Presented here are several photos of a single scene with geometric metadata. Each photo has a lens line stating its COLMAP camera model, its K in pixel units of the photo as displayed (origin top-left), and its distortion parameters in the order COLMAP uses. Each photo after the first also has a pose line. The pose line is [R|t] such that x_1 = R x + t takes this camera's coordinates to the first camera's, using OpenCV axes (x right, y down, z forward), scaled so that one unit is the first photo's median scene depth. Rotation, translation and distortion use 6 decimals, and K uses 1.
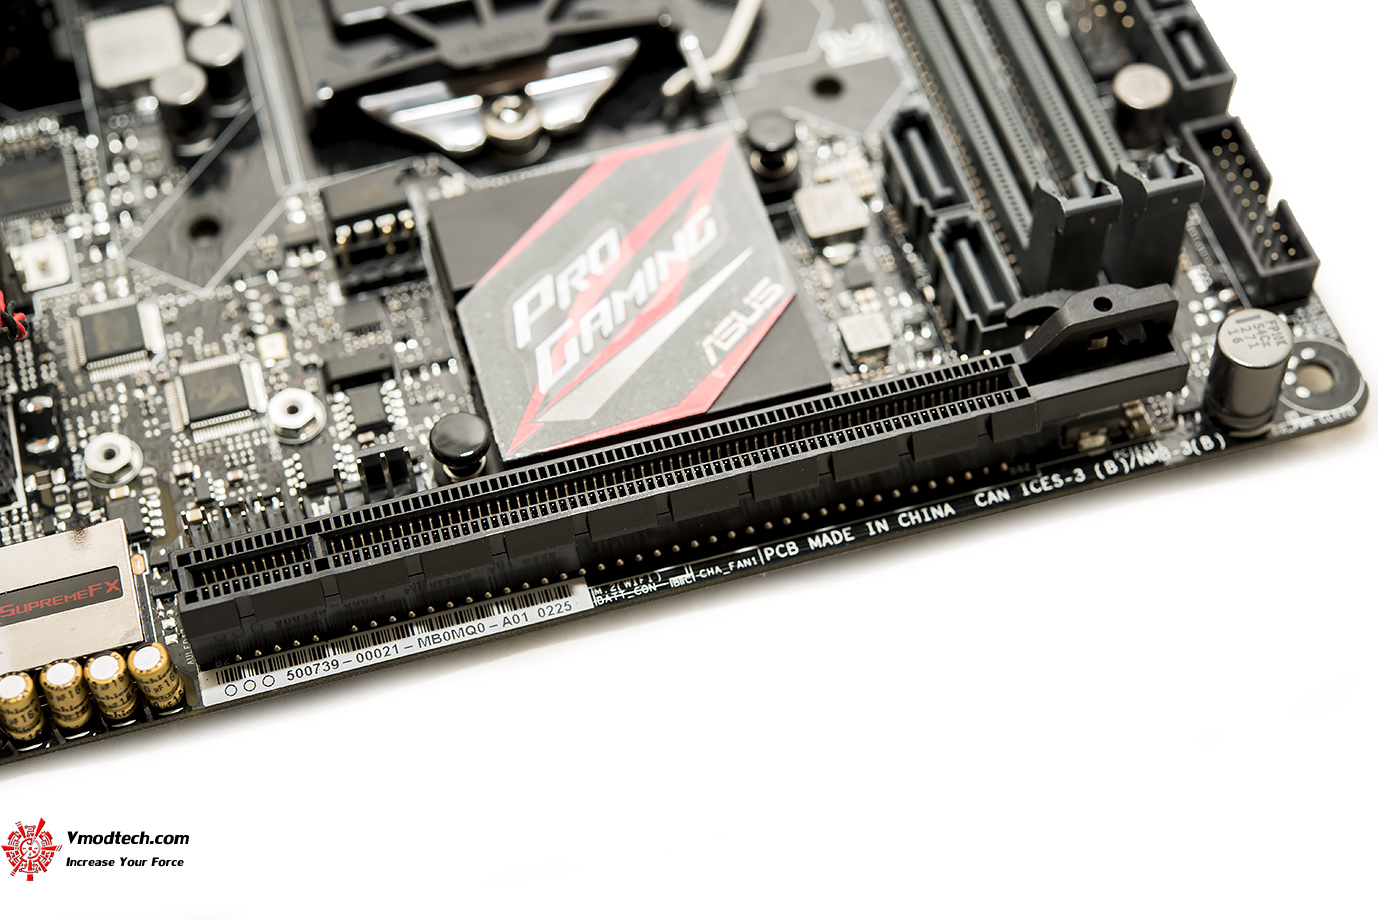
lens RADIAL K [[2507.2, 0, 689.0], [0, 2507.2, 460.0], [0, 0, 1]] dist [-0.045322, 0.208019]
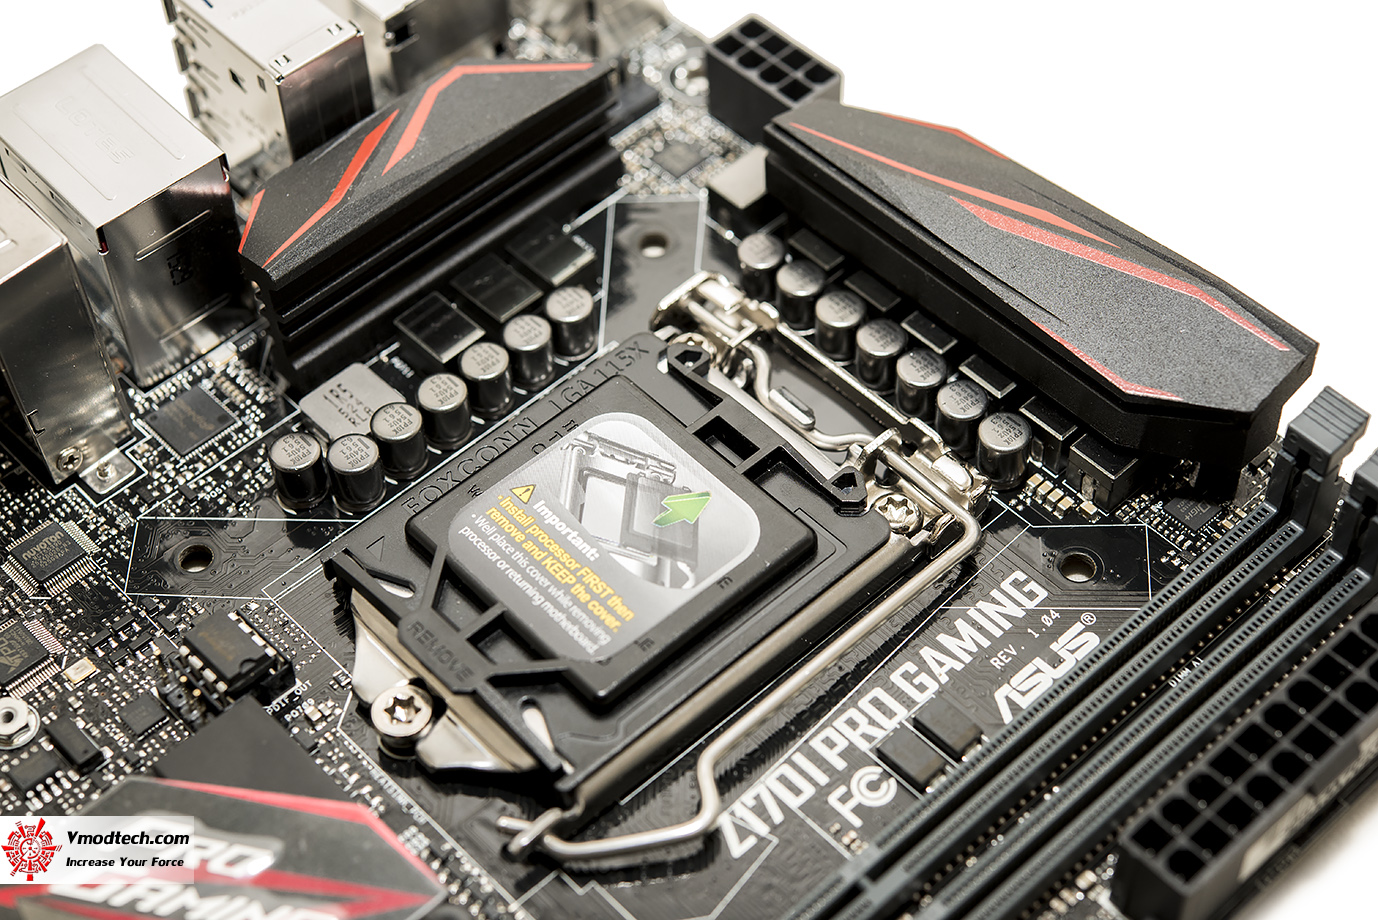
lens RADIAL K [[2410.6, 0, 689.0], [0, 2410.6, 460.0], [0, 0, 1]] dist [-0.053609, 0.236951]
pose [[0.456260, 0.694956, -0.555755, 0.464708], [-0.722733, 0.653763, 0.224167, -0.528913], [0.519118, 0.299384, 0.800554, 0.300097]]
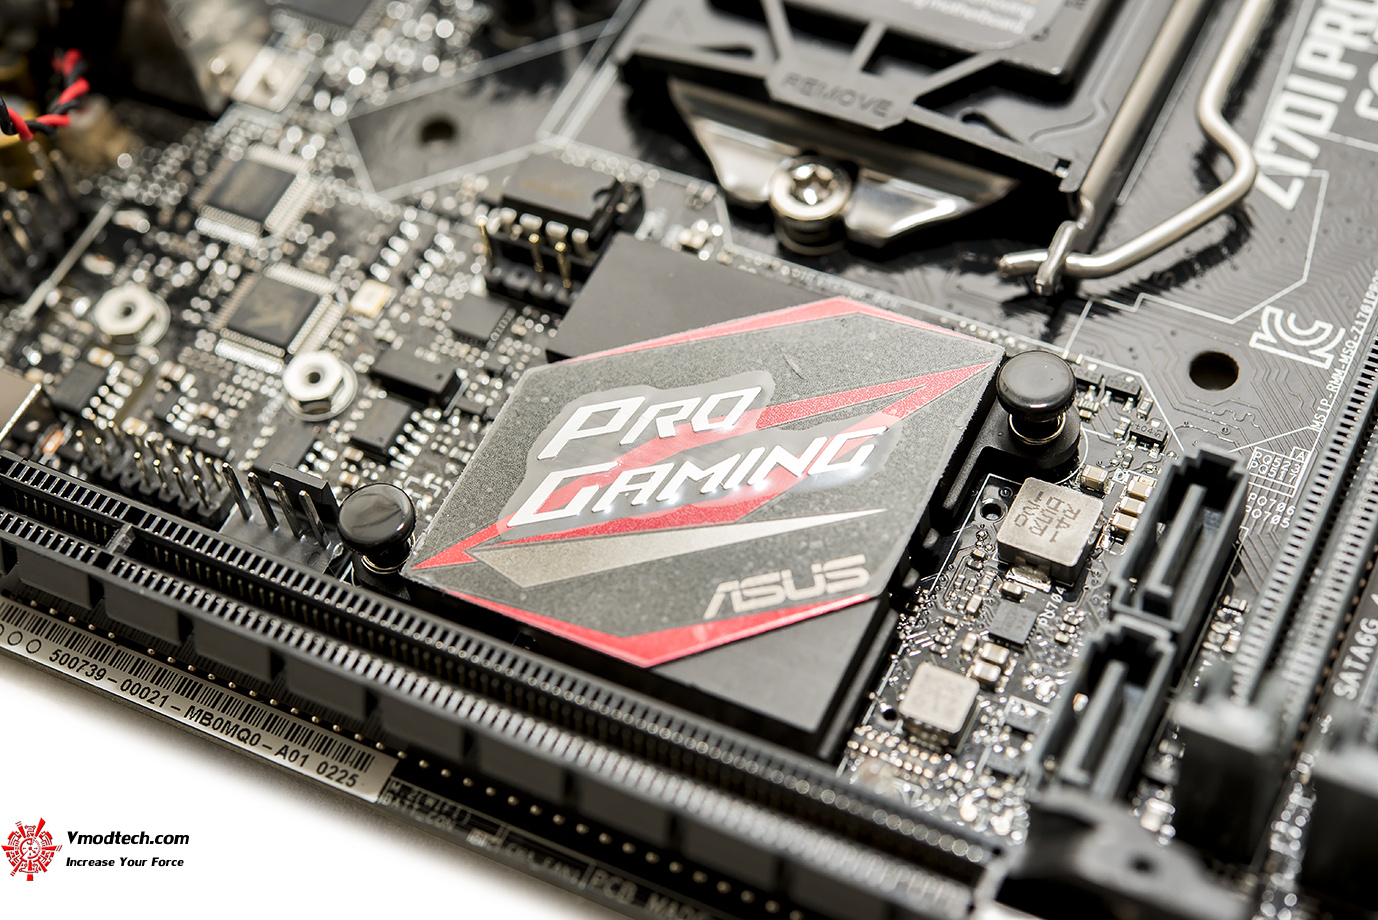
lens RADIAL K [[2507.2, 0, 689.0], [0, 2507.2, 460.0], [0, 0, 1]] dist [-0.045322, 0.208019]
pose [[0.735509, 0.517913, -0.436799, 0.291968], [-0.490702, 0.851753, 0.183650, -0.202929], [0.467160, 0.079262, 0.880613, 0.354199]]
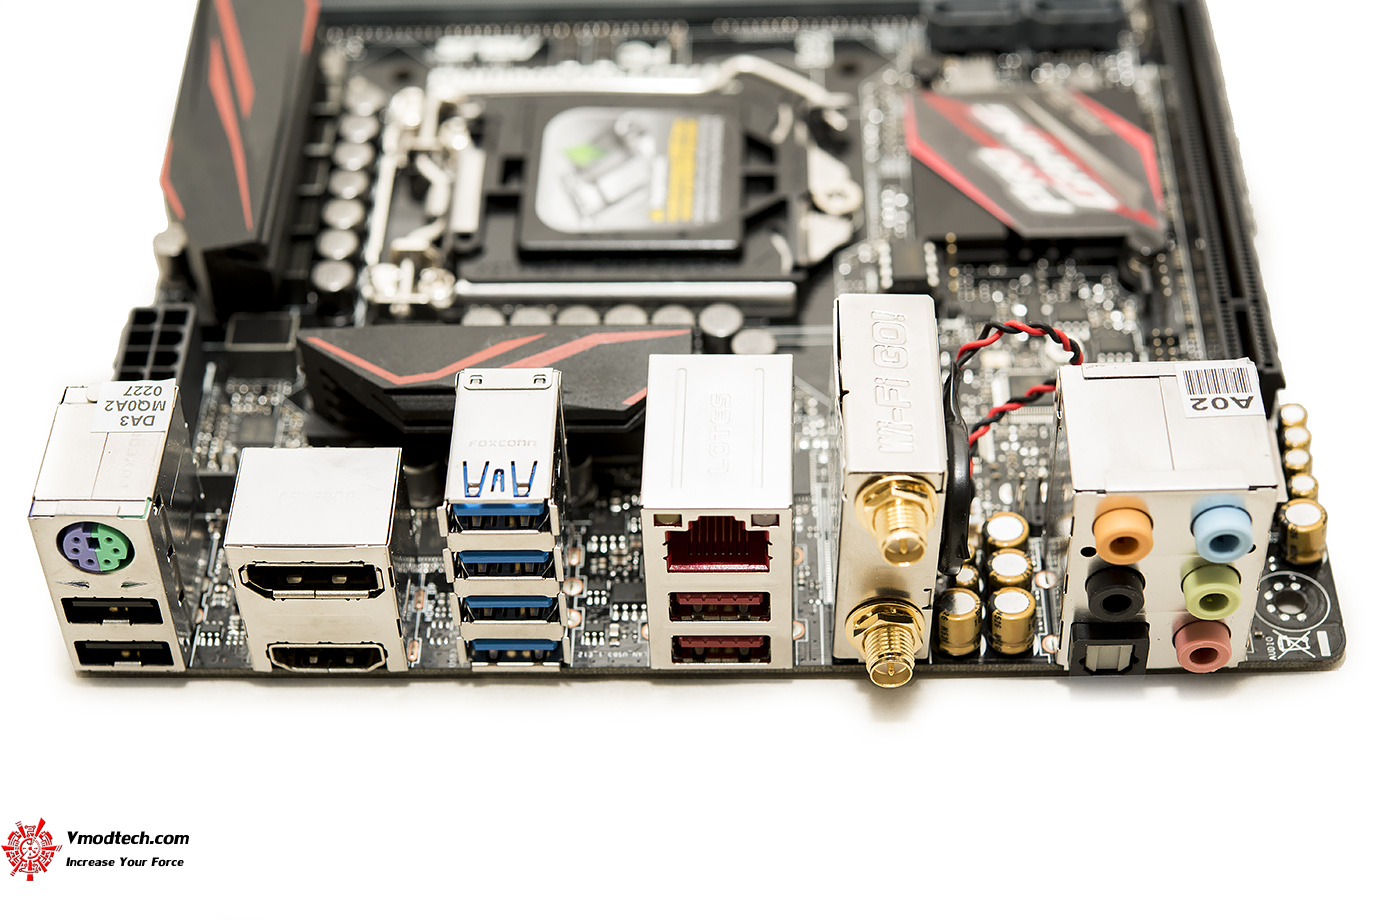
lens RADIAL K [[2507.2, 0, 689.0], [0, 2507.2, 460.0], [0, 0, 1]] dist [-0.045322, 0.208019]
pose [[0.289913, -0.689635, 0.663592, -1.162428], [0.805247, 0.550495, 0.220300, -0.451207], [-0.517230, 0.470488, 0.714922, 0.158721]]
